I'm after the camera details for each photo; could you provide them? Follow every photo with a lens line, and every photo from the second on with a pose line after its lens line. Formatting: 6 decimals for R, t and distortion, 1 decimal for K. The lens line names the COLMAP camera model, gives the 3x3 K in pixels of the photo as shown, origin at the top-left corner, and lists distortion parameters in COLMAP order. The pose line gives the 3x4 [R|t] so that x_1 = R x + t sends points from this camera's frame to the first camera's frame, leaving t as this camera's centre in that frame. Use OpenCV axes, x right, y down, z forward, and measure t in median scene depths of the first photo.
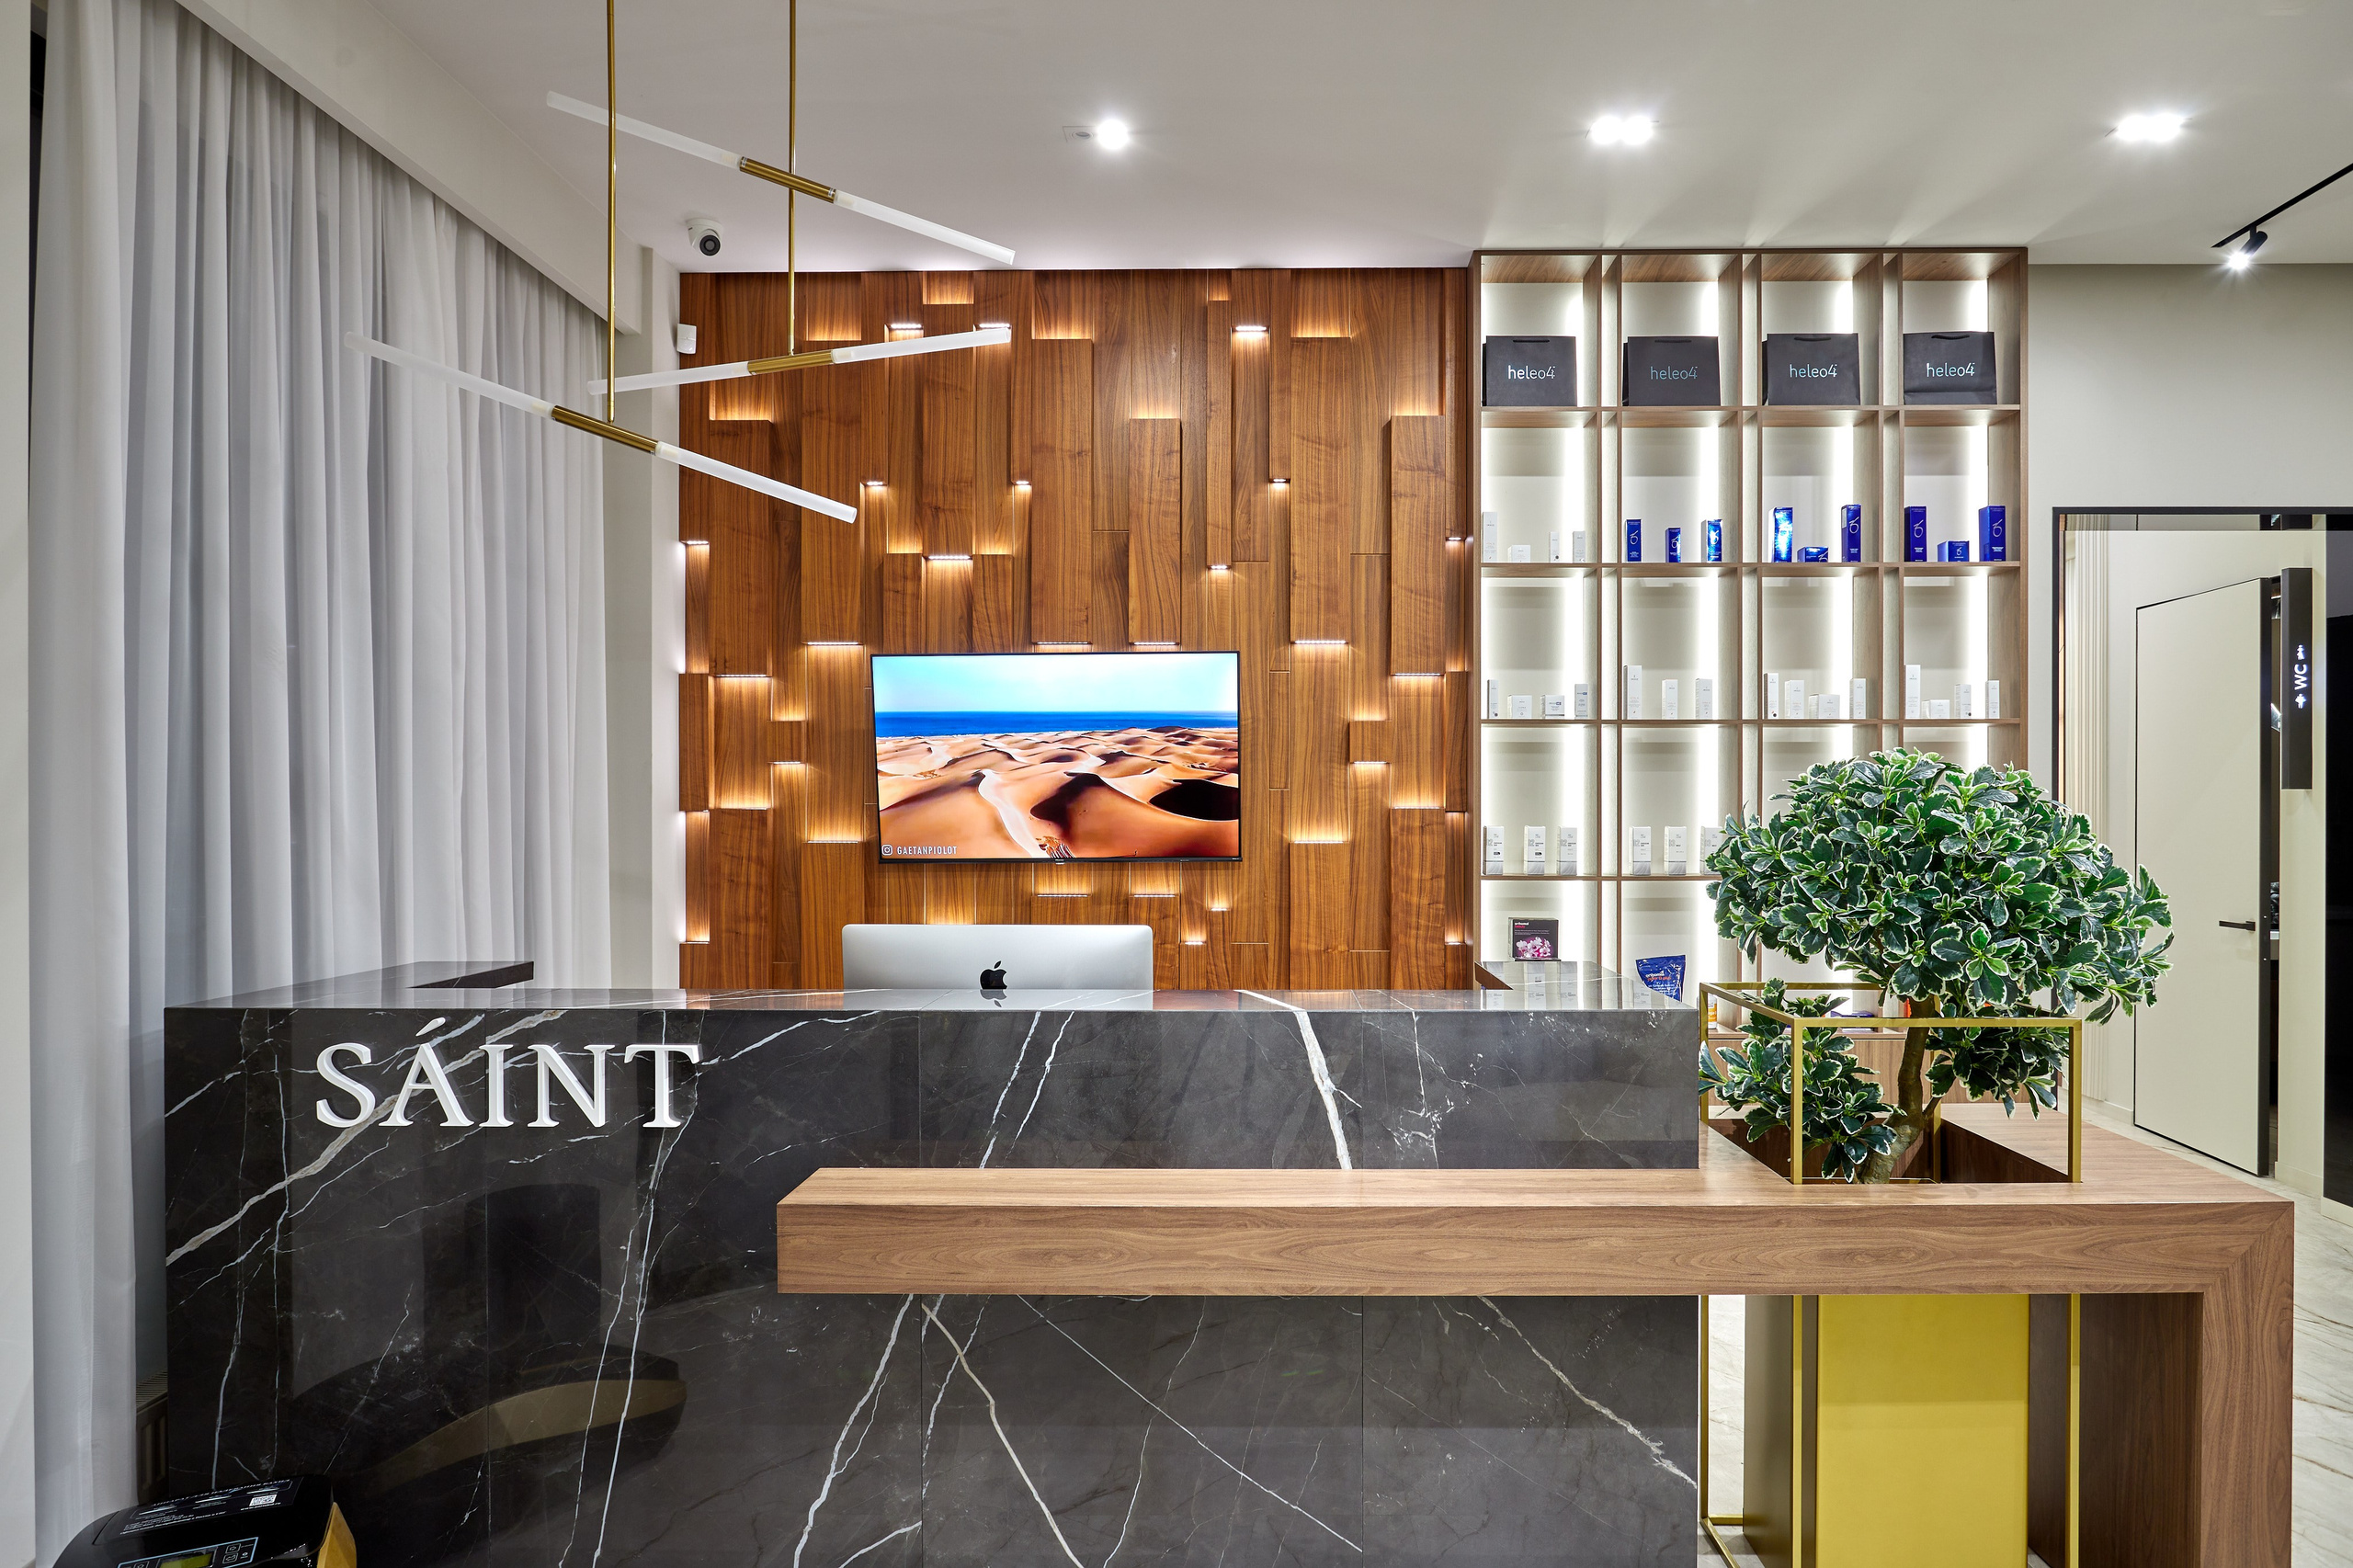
lens RADIAL K [[1366.4, 0, 1229.8], [0, 1366.4, 814.0], [0, 0, 1]] dist [-0.018749, 0.002452]
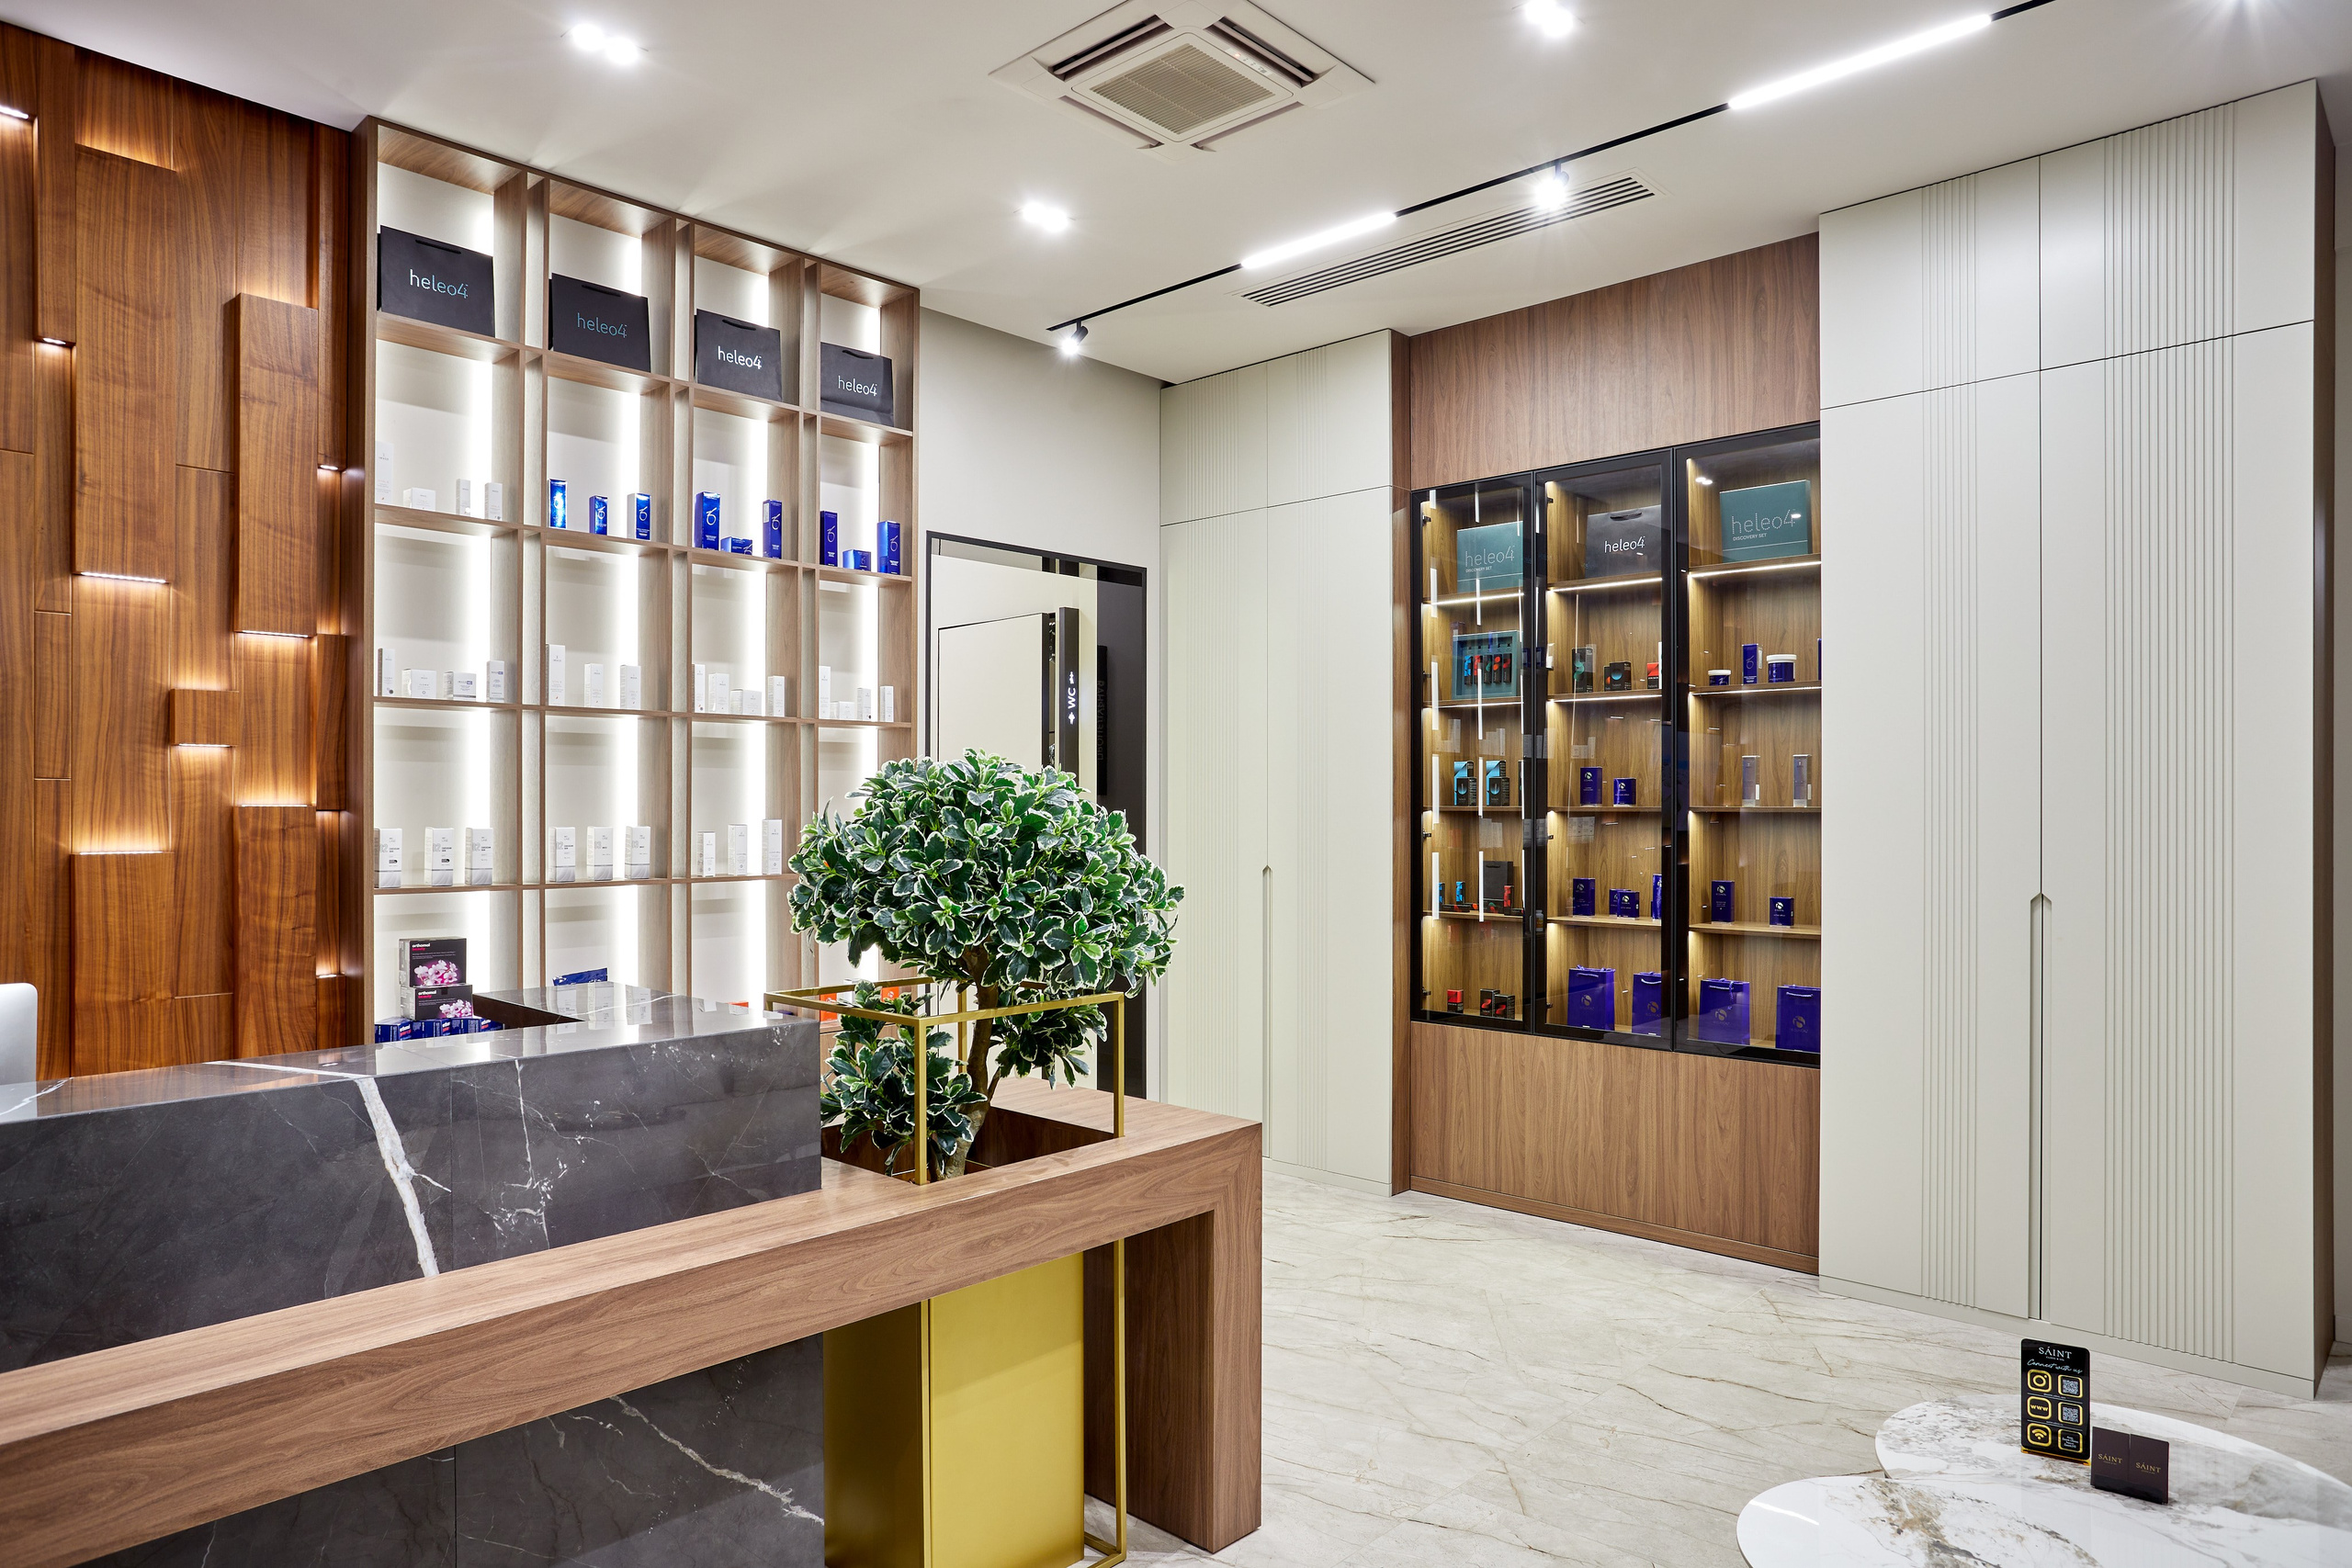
lens RADIAL K [[1443.7, 0, 1174.6], [0, 1443.7, 808.1], [0, 0, 1]] dist [-0.062385, 0.047621]
pose [[0.667827, 0.000181, 0.744316, -0.122941], [0.002059, 0.999996, -0.002091, -0.000239], [-0.744313, 0.002929, 0.667824, 0.082515]]
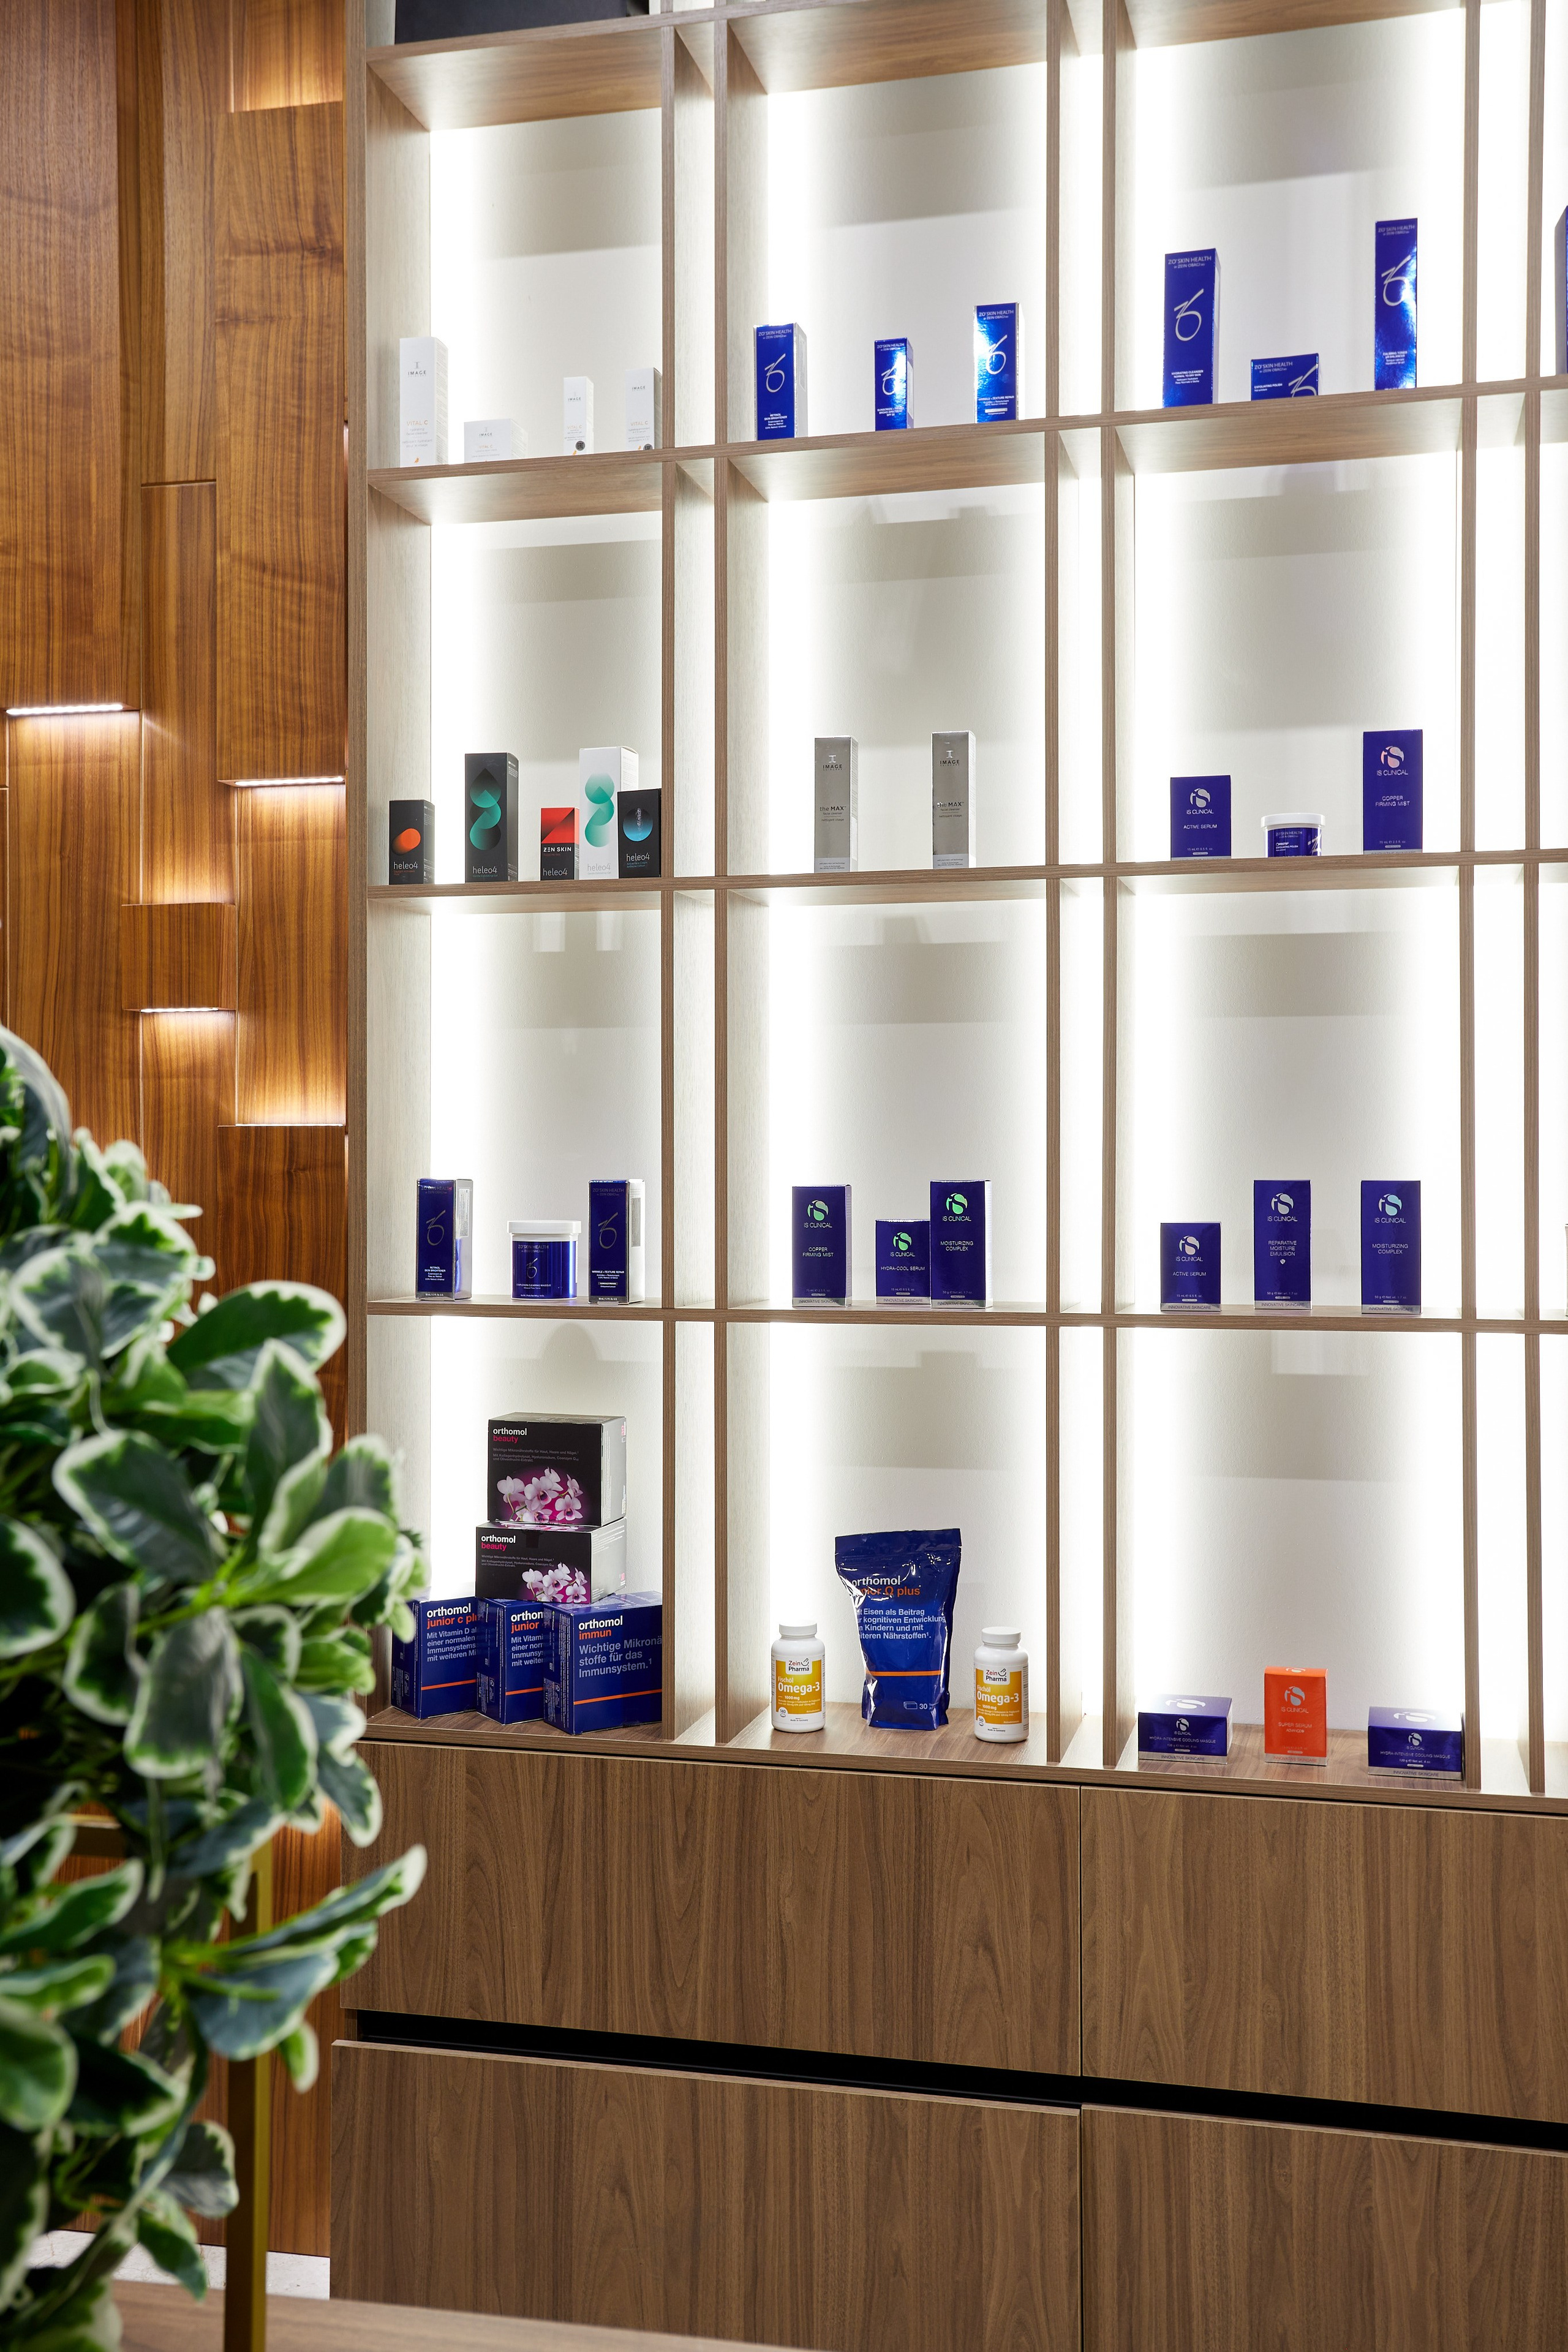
lens RADIAL K [[2312.7, 0, 795.9], [0, 2312.7, 1151.9], [0, 0, 1]] dist [0.001100, 0.108369]
pose [[0.975487, -0.001394, -0.220054, 0.429003], [-0.000342, 0.999969, -0.007850, 0.008387], [0.220058, 0.007733, 0.975456, 0.395128]]
